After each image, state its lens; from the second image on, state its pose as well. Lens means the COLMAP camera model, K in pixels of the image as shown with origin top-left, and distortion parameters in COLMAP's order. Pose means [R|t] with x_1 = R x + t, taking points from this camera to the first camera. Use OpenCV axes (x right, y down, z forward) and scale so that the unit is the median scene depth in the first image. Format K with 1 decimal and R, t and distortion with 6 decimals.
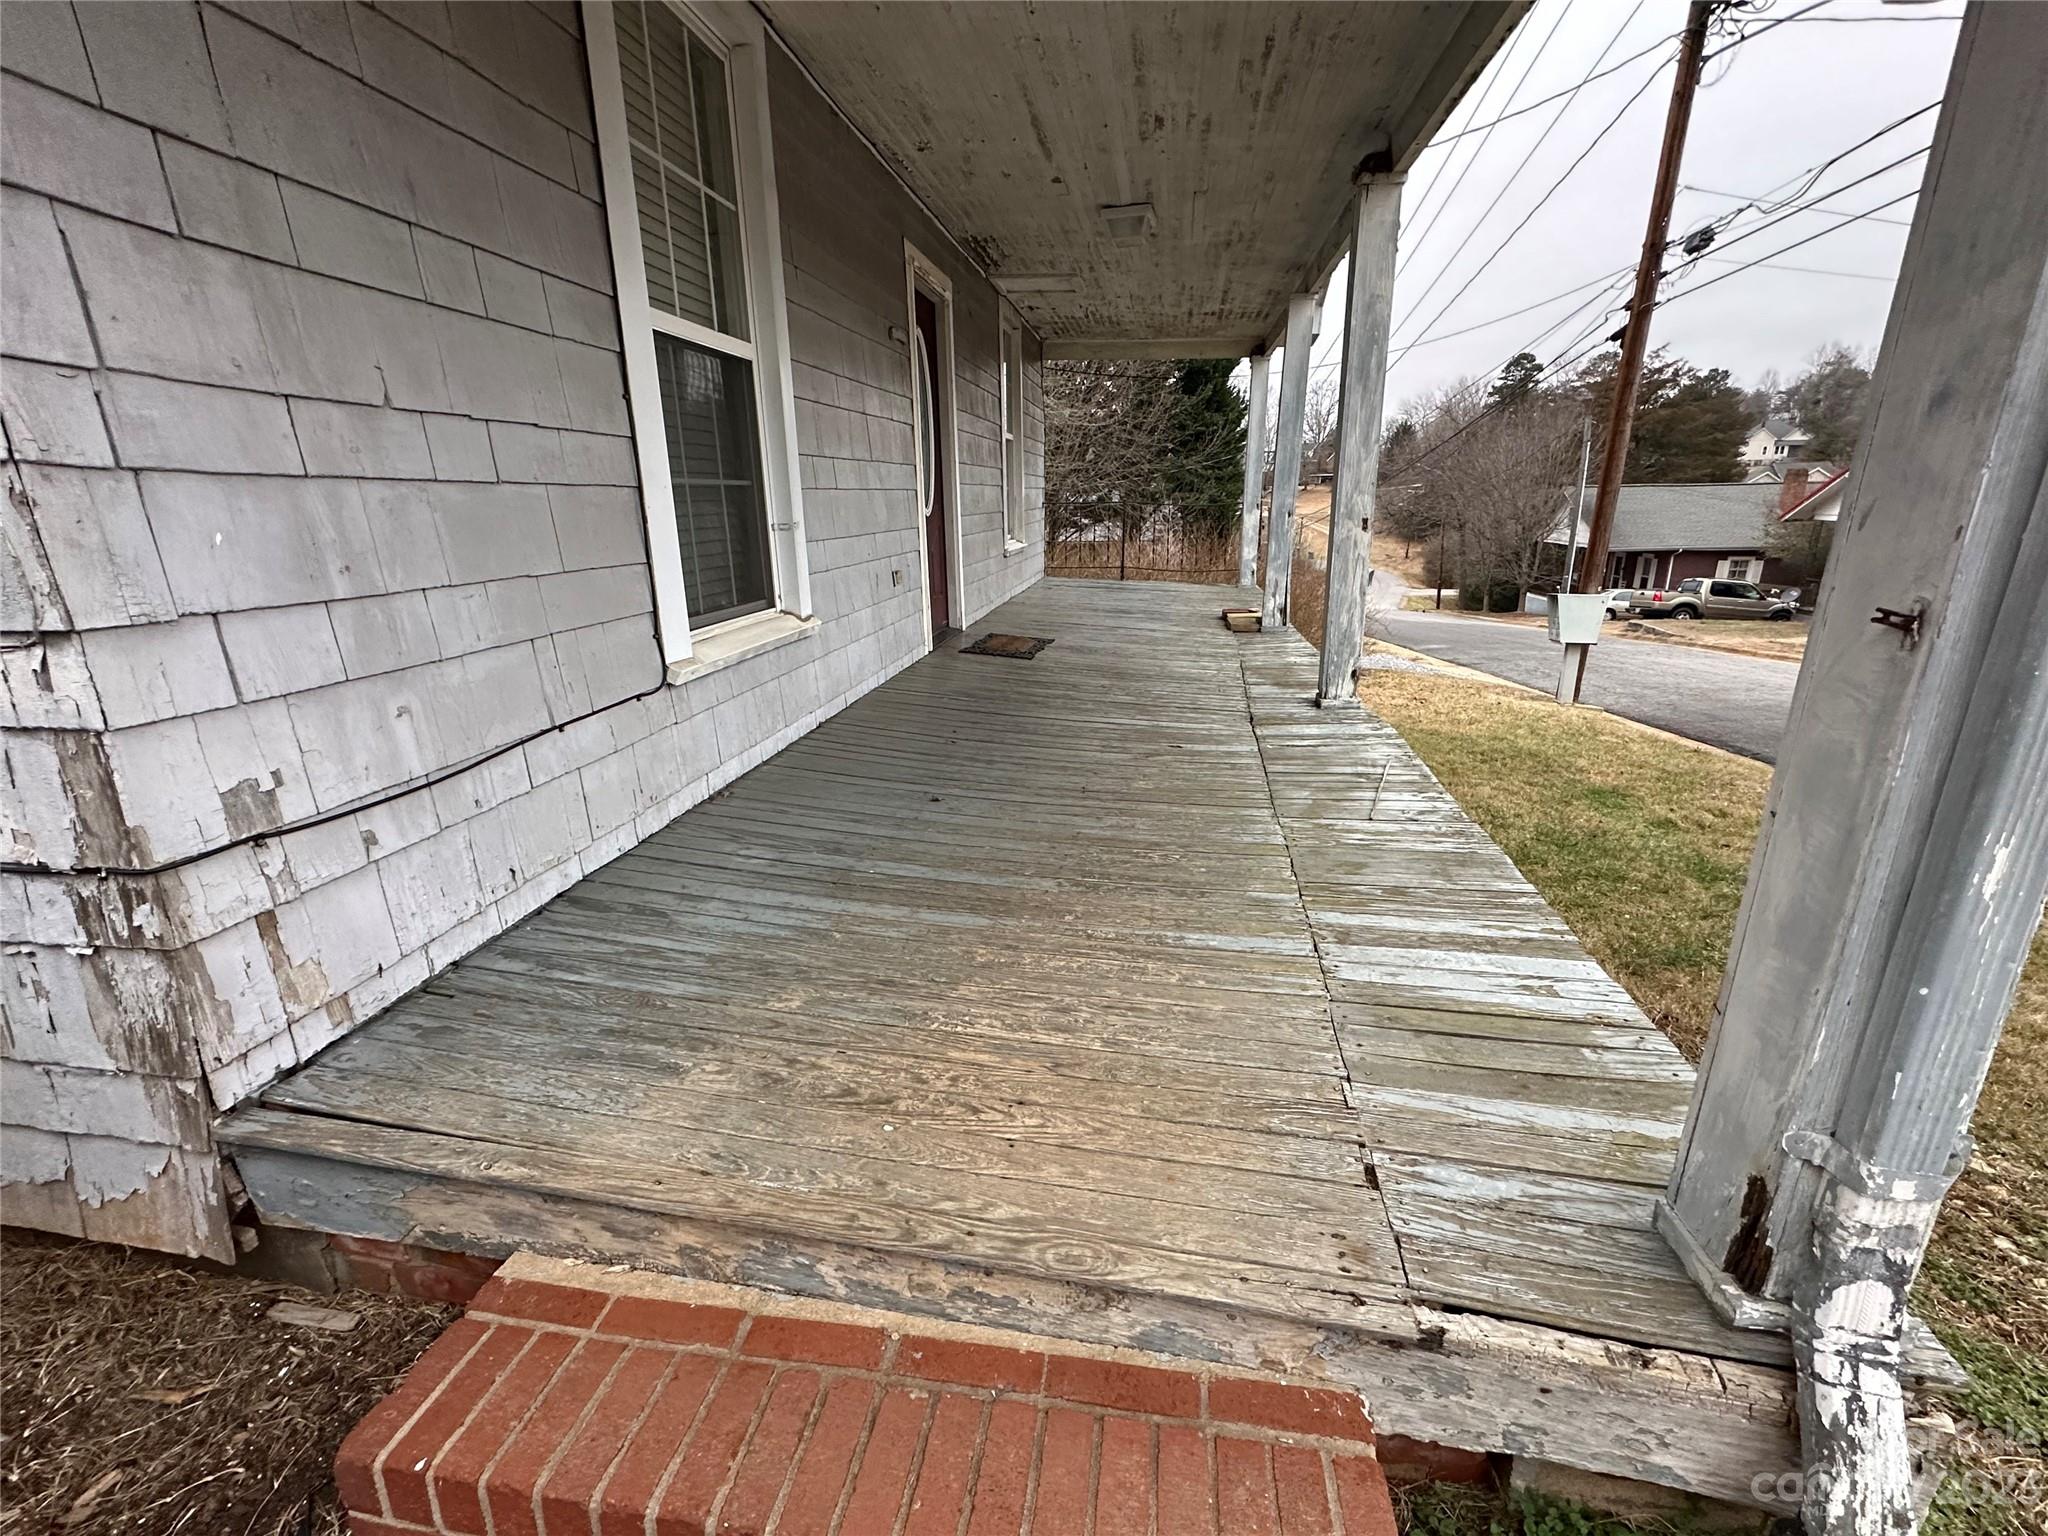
lens RADIAL K [[890.0, 0, 1025.9], [0, 890.0, 767.6], [0, 0, 1]] dist [-0.000514, -0.000068]
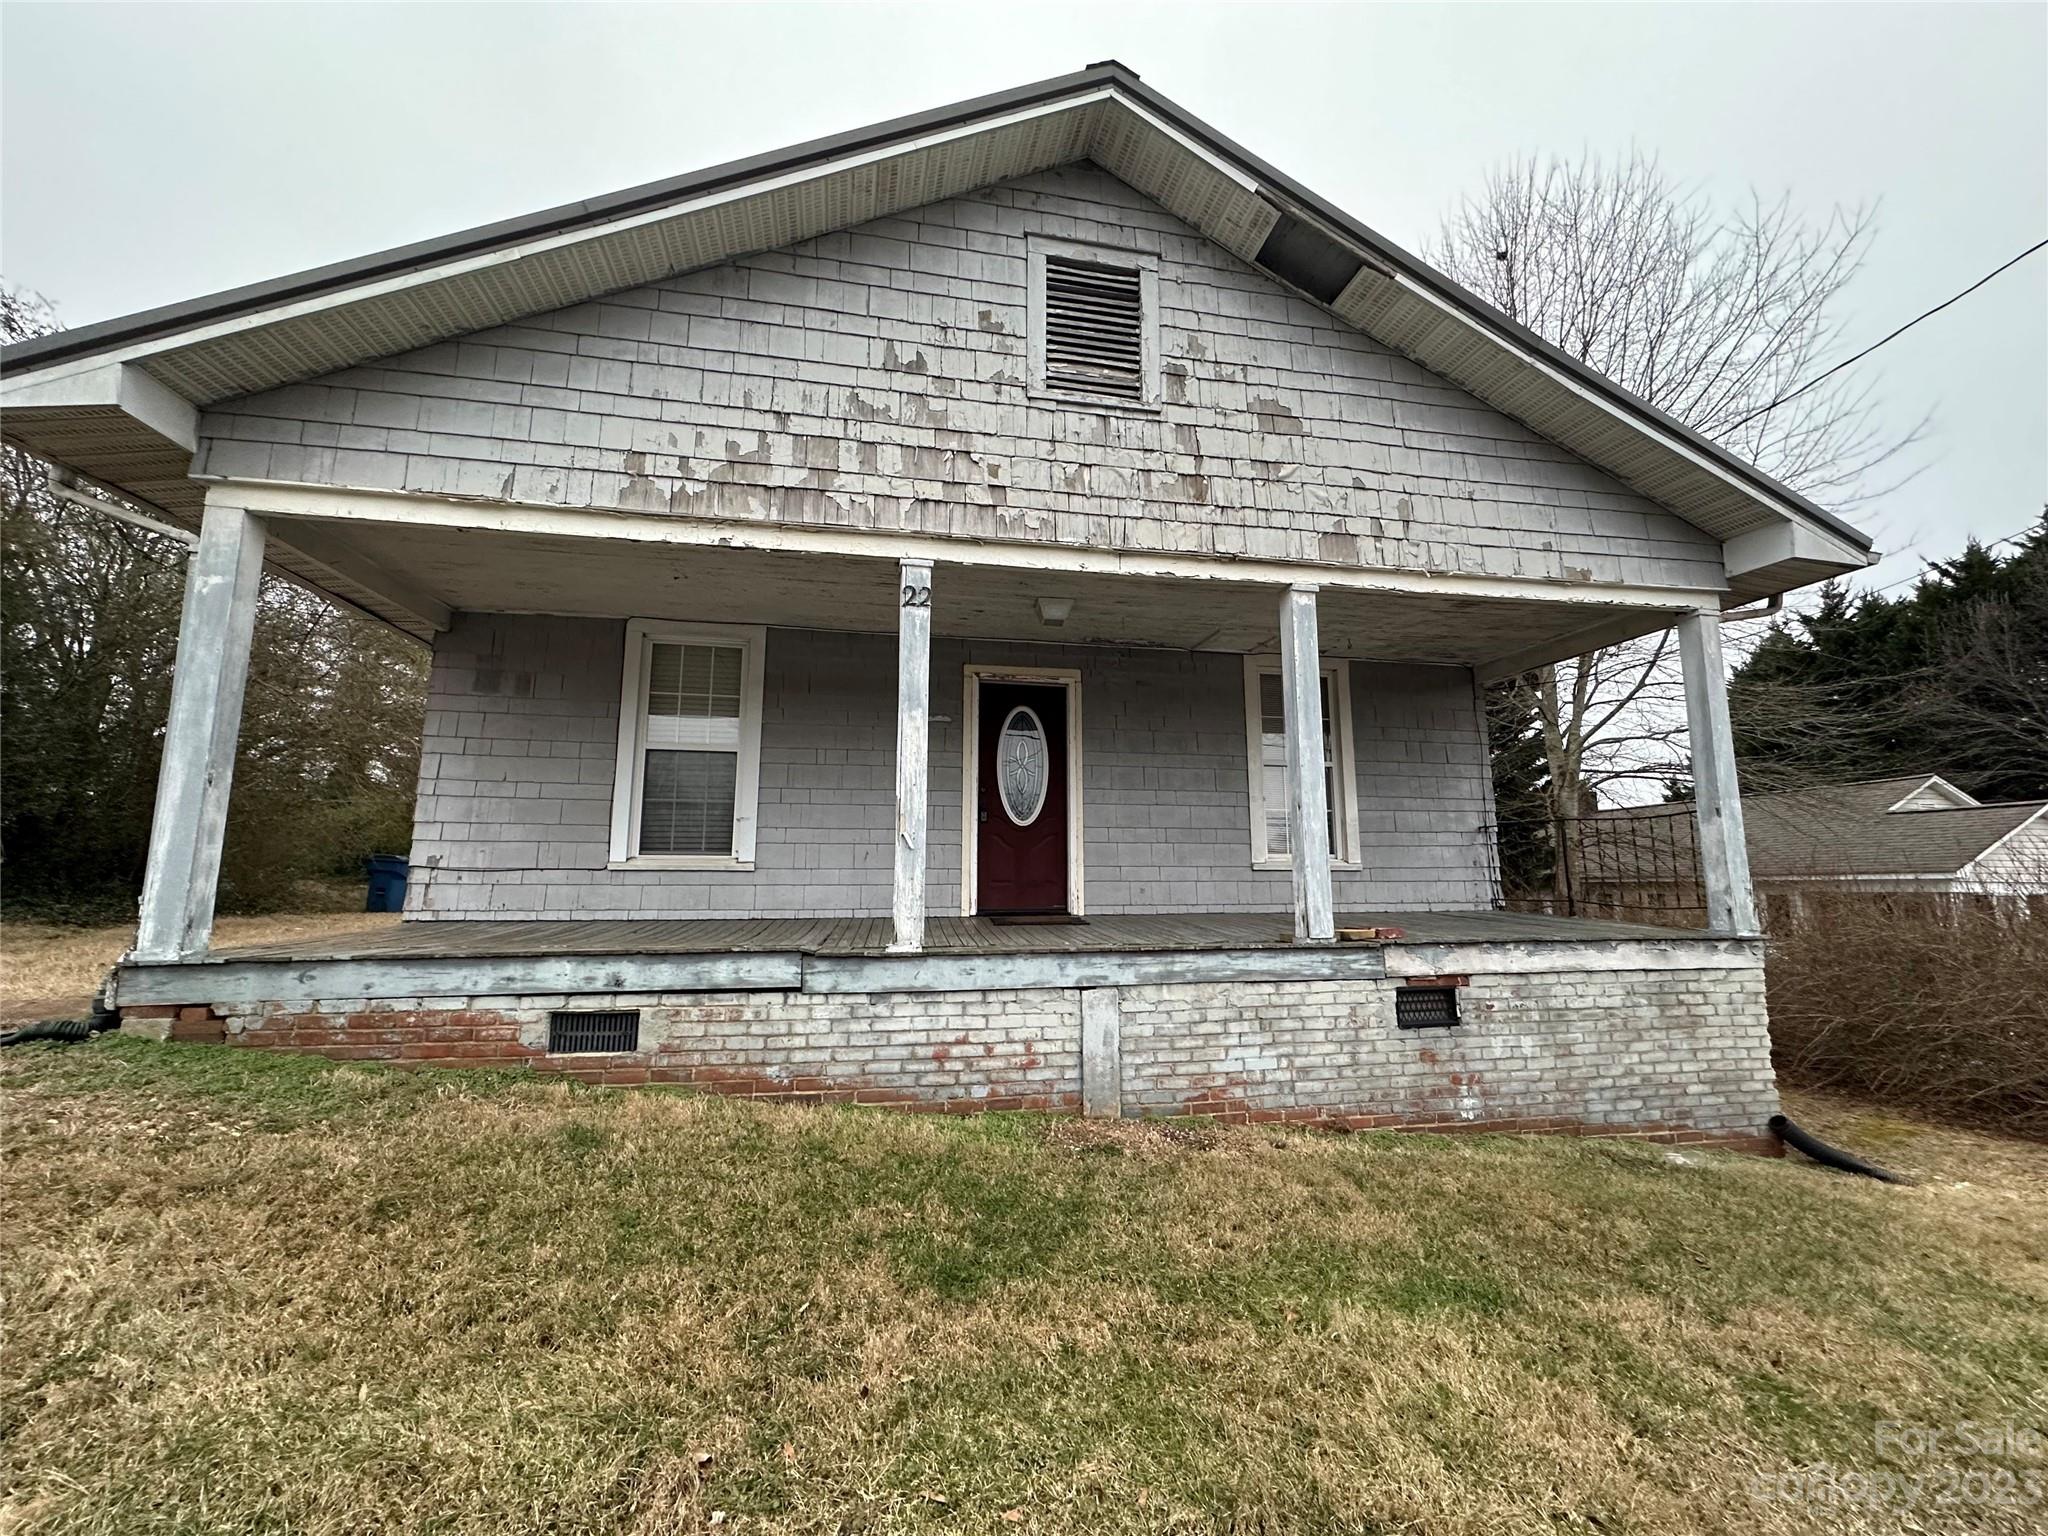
lens RADIAL K [[813.3, 0, 1025.4], [0, 813.3, 770.4], [0, 0, 1]] dist [-0.000045, 0.000116]
pose [[0.340404, -0.116594, -0.933022, 3.598619], [-0.280926, 0.934350, -0.219253, -0.285626], [0.897333, 0.336744, 0.285302, 2.013227]]
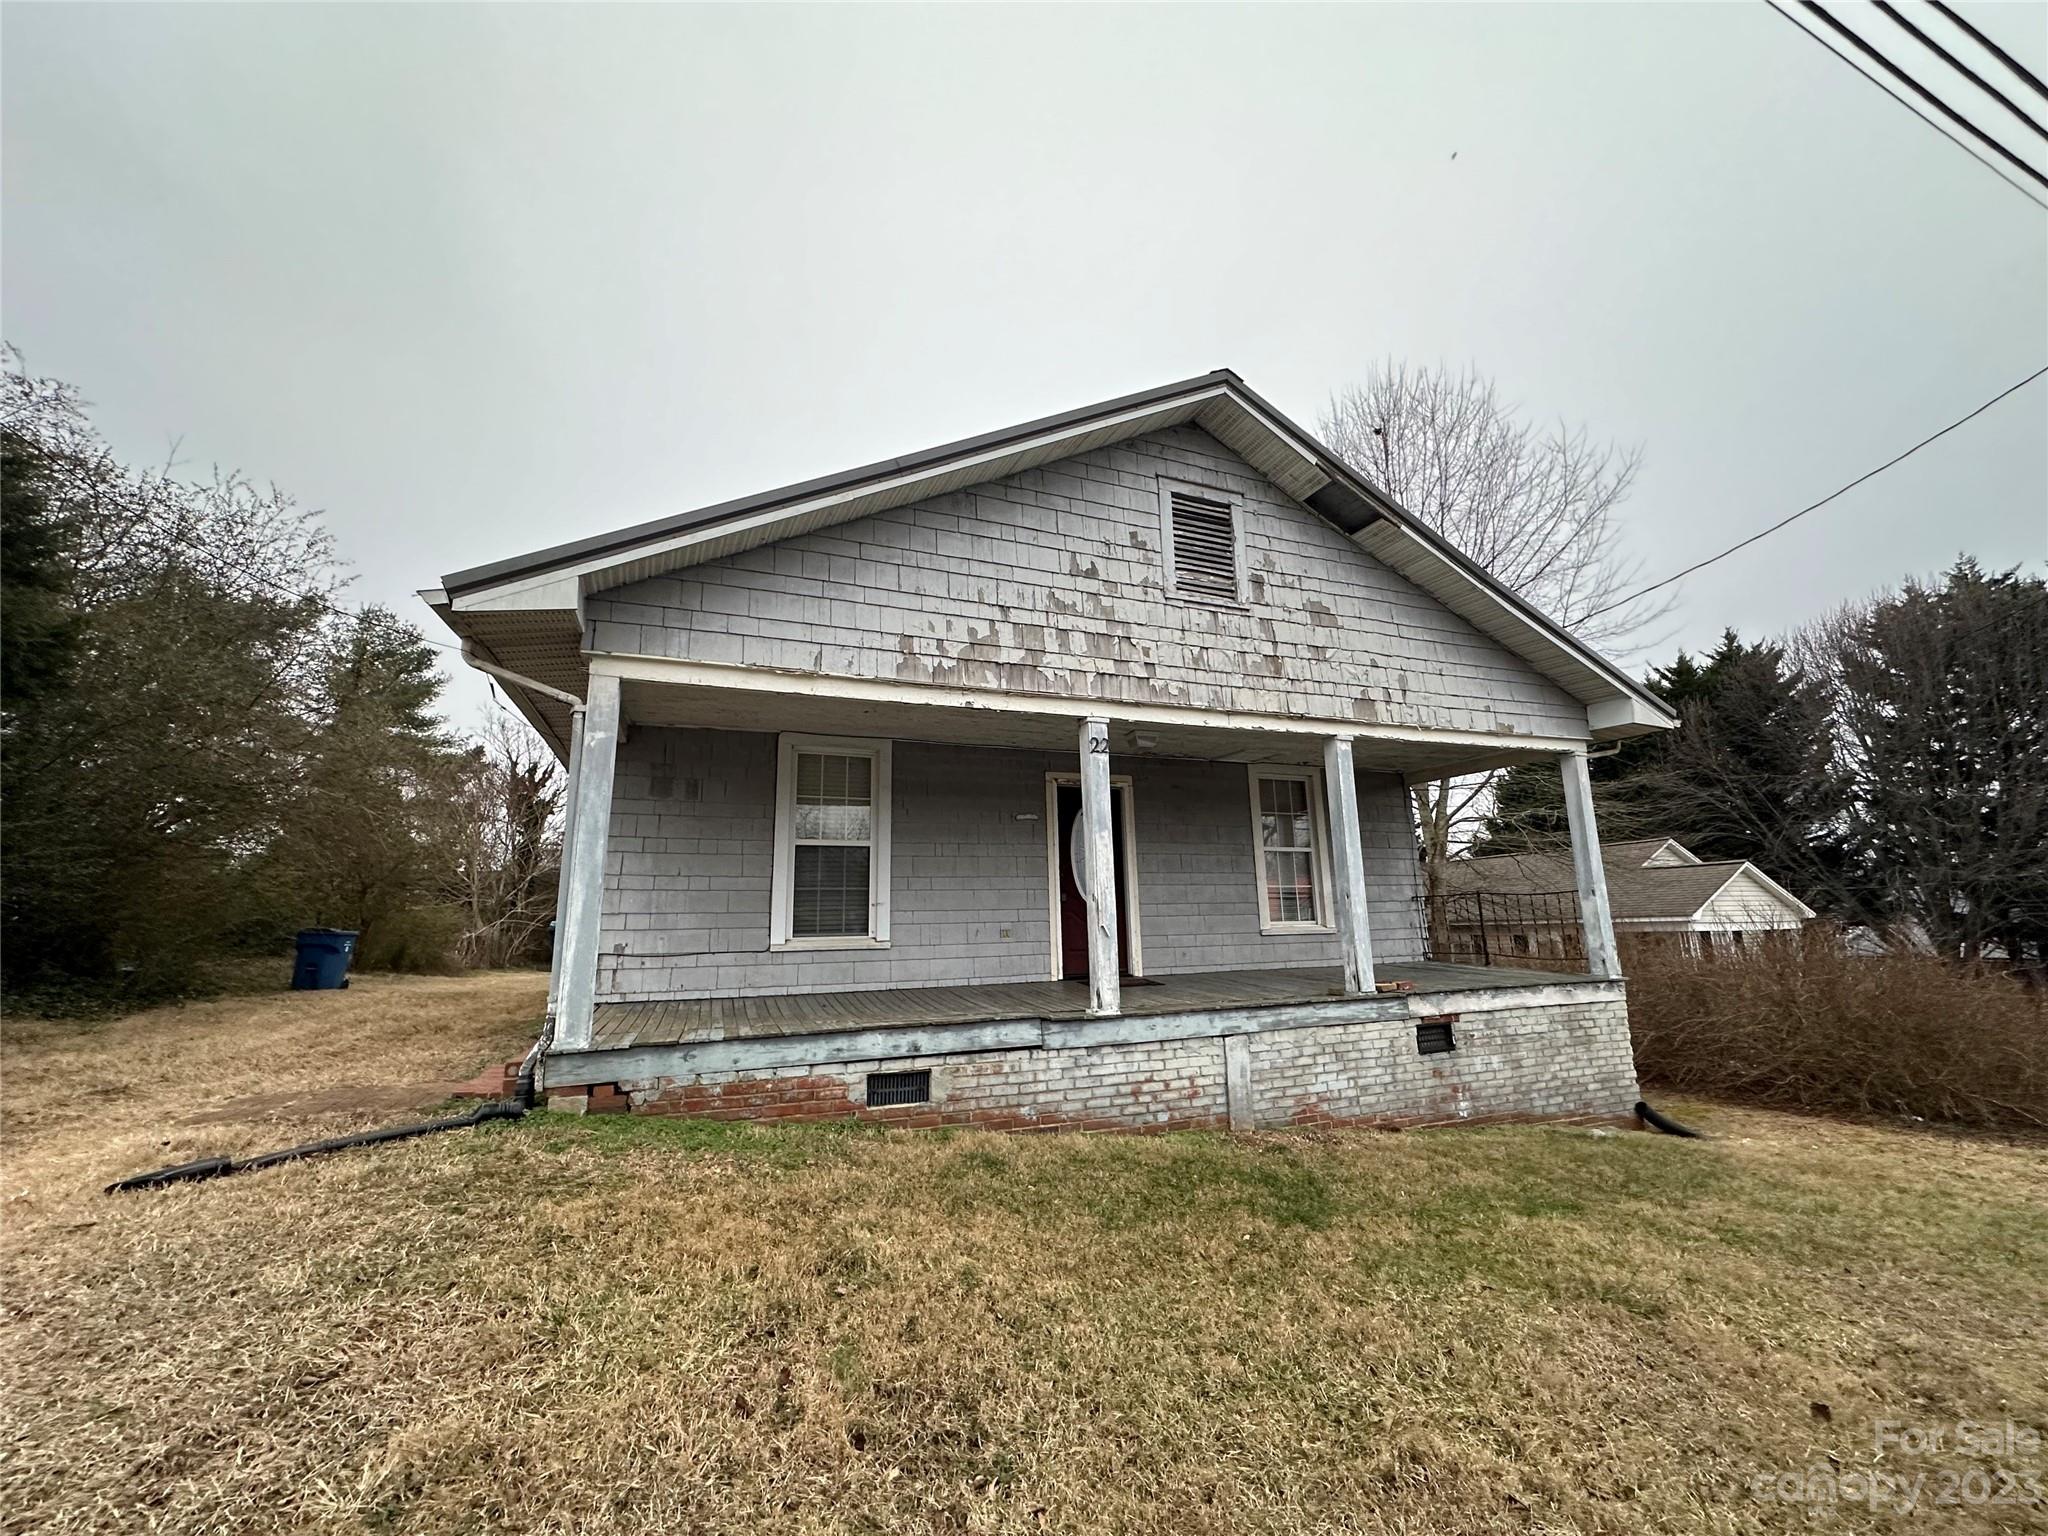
lens RADIAL K [[813.3, 0, 1026.2], [0, 813.3, 770.0], [0, 0, 1]] dist [-0.000045, 0.000116]
pose [[0.513496, -0.160151, -0.843015, 3.906452], [-0.238235, 0.917199, -0.319358, 0.032056], [0.824358, 0.364825, 0.432824, 0.409595]]
